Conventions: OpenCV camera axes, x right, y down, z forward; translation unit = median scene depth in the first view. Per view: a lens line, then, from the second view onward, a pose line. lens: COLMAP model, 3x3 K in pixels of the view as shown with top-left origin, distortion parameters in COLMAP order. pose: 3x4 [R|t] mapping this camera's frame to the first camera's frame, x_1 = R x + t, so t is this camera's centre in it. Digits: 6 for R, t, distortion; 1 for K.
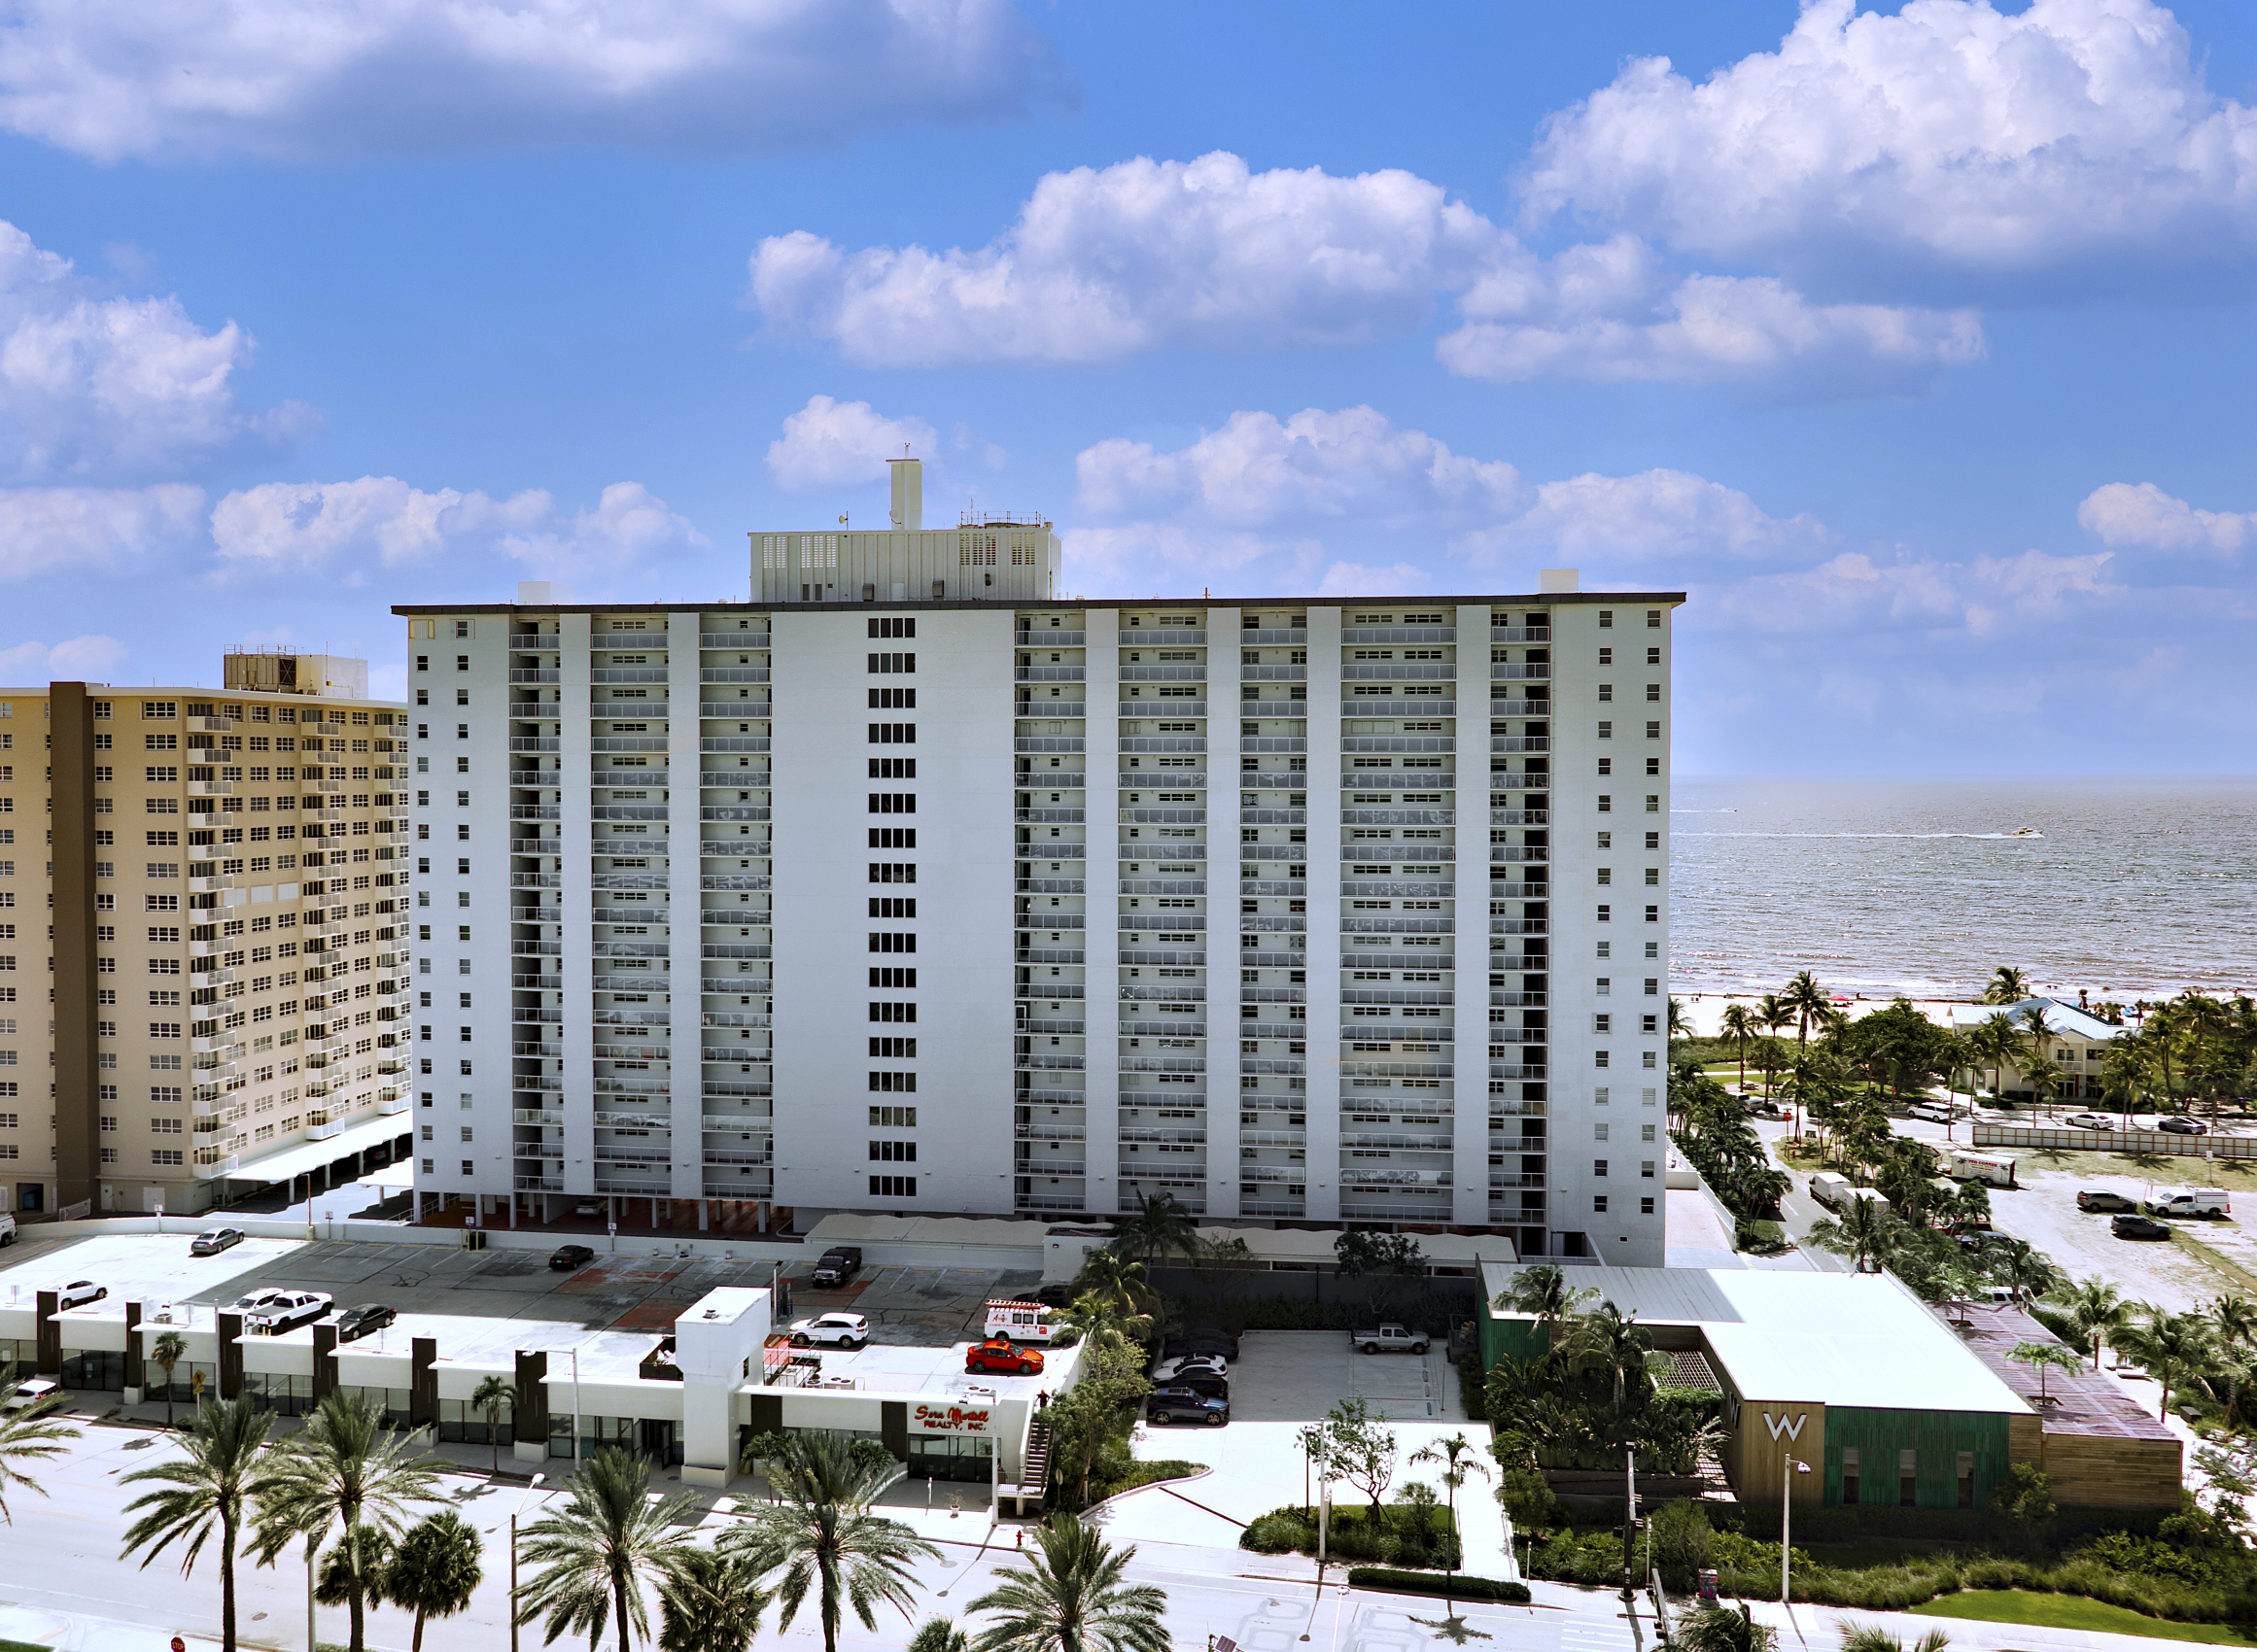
lens RADIAL K [[1826.7, 0, 1128.5], [0, 1826.7, 827.3], [0, 0, 1]] dist [-0.040342, 0.029966]
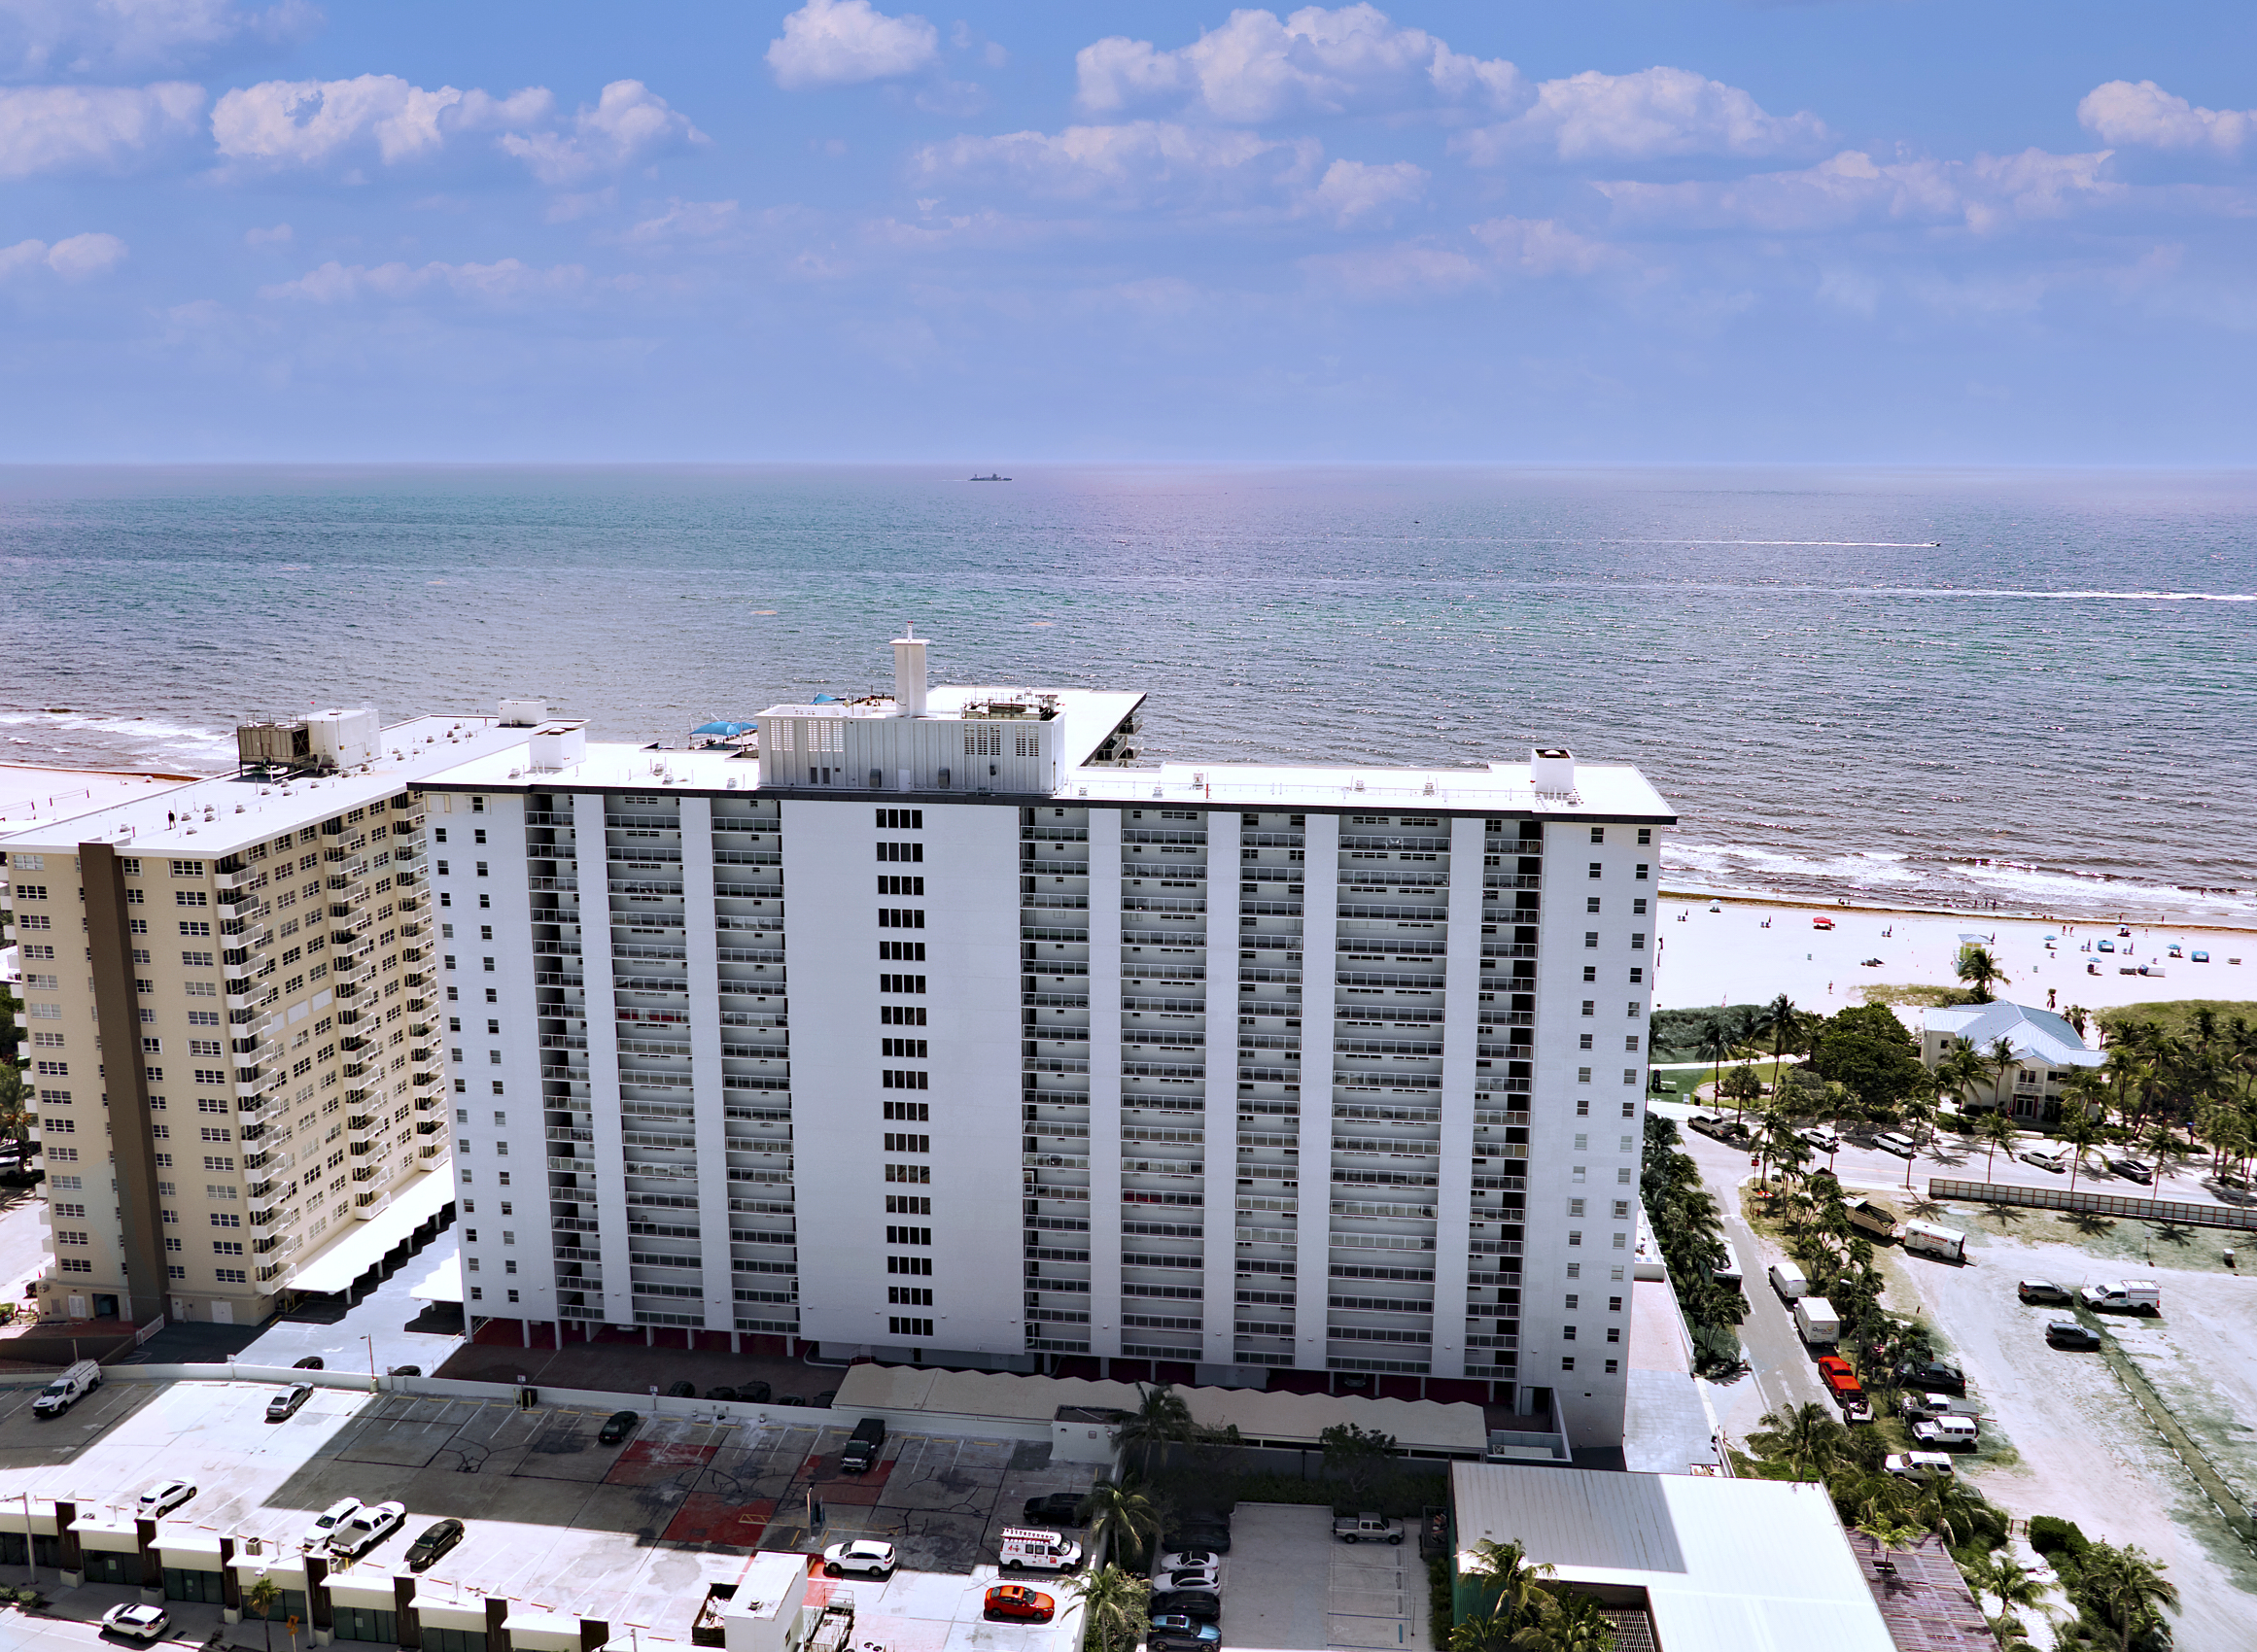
lens RADIAL K [[1826.7, 0, 1130.4], [0, 1826.7, 812.0], [0, 0, 1]] dist [-0.040342, 0.029966]
pose [[1.000000, 0.000745, -0.000476, 0.000135], [-0.000654, 0.985631, 0.168911, -0.282598], [0.000595, -0.168911, 0.985631, -0.006833]]
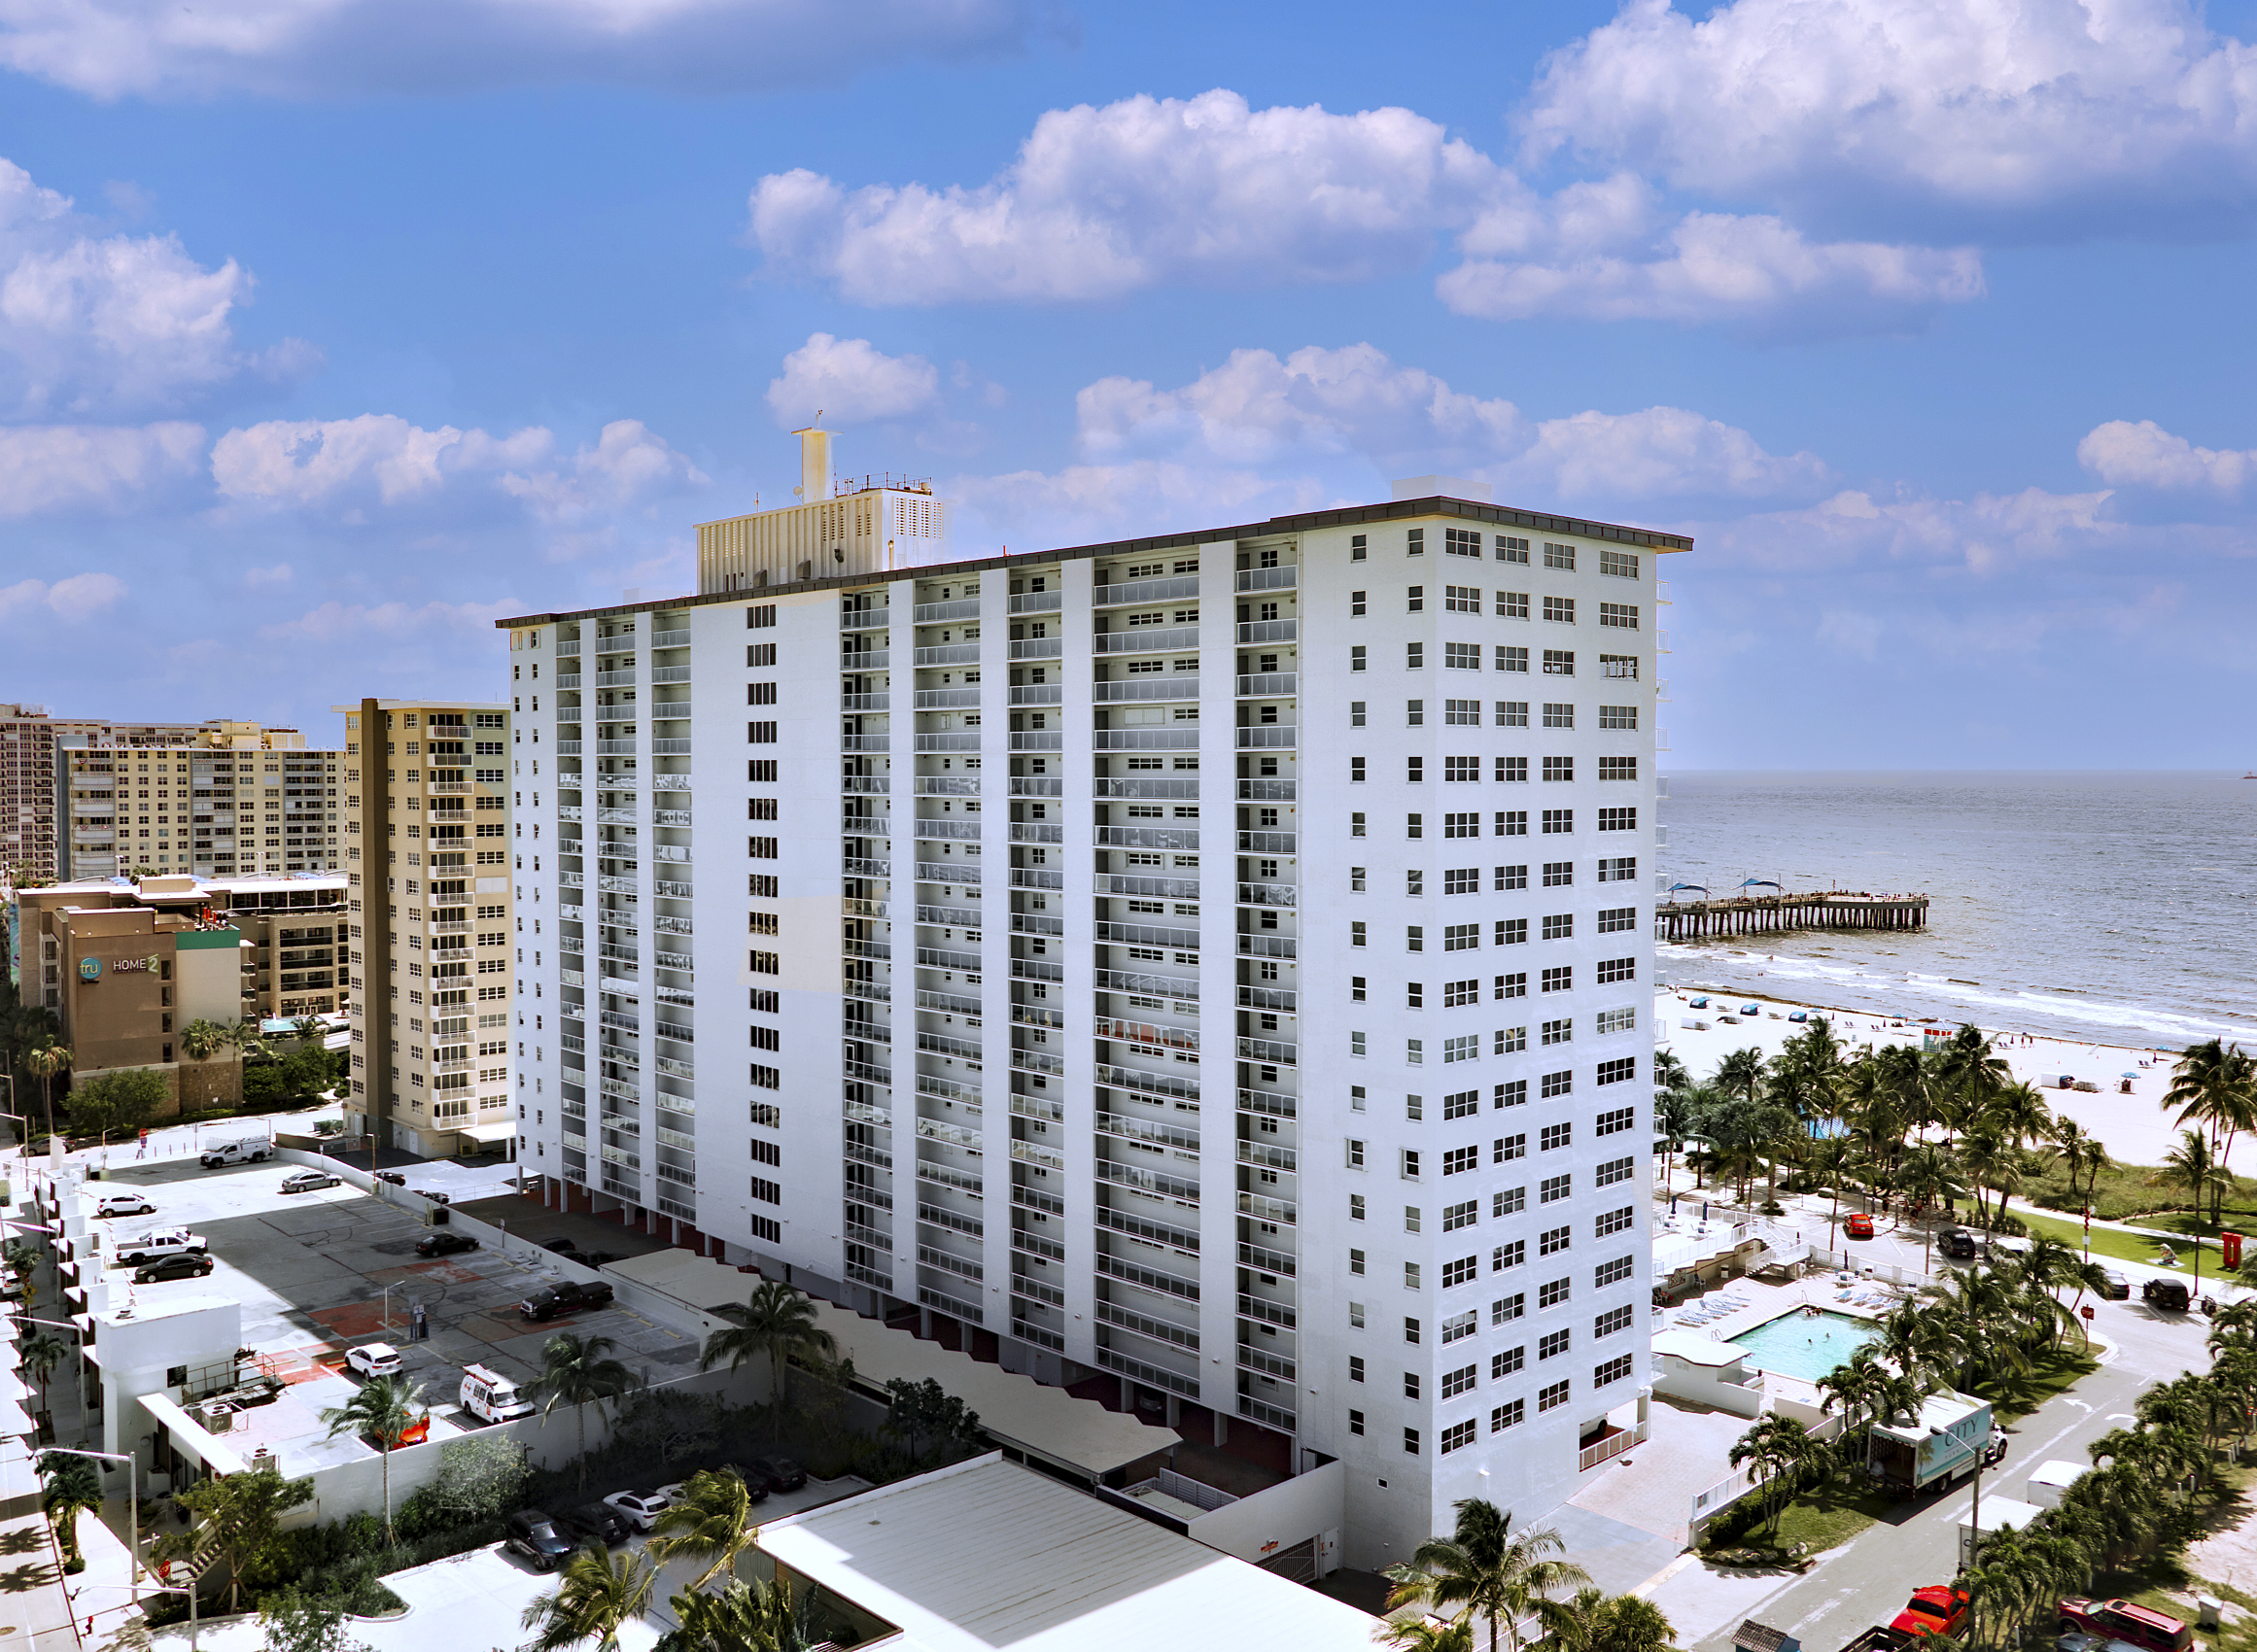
lens RADIAL K [[1826.7, 0, 1141.2], [0, 1826.7, 819.3], [0, 0, 1]] dist [-0.040342, 0.029966]
pose [[0.776920, 0.016434, -0.629385, 0.584852], [-0.014399, 0.999862, 0.008332, -0.018373], [0.629435, 0.002589, 0.777049, 0.407980]]
